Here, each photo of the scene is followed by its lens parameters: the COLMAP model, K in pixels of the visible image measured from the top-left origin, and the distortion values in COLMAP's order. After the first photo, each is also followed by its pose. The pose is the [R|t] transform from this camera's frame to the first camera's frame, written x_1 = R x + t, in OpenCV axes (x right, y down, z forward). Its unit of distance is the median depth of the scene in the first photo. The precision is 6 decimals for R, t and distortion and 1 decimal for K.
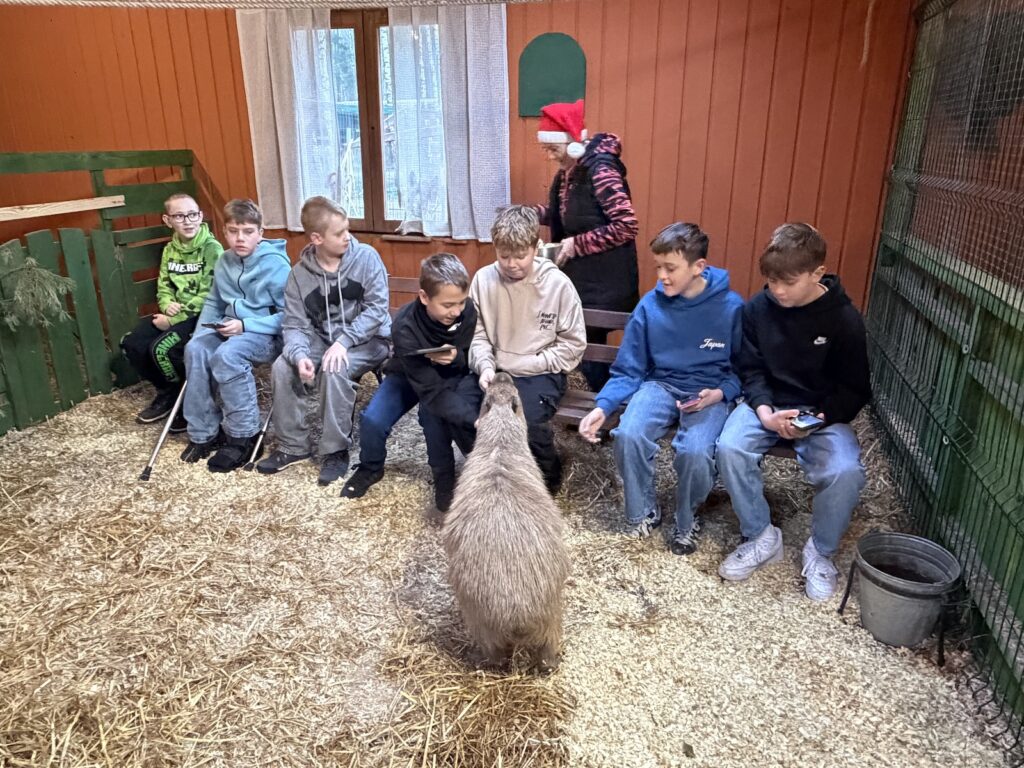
lens RADIAL K [[703.3, 0, 512.0], [0, 703.3, 384.0], [0, 0, 1]] dist [-0.044820, 0.040059]
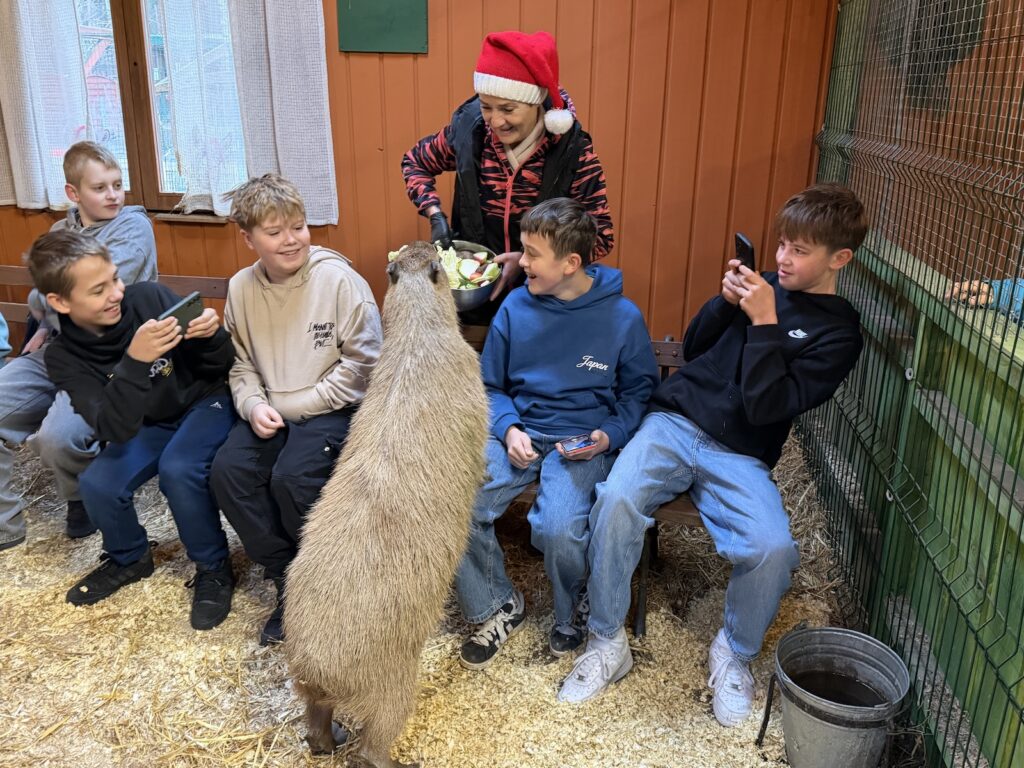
lens RADIAL K [[884.8, 0, 512.0], [0, 884.8, 384.0], [0, 0, 1]] dist [0.000454, -0.002400]
pose [[0.990644, -0.028388, 0.133484, 0.089279], [0.029659, 0.999532, -0.007543, -0.037581], [-0.133207, 0.011432, 0.991022, 0.101589]]
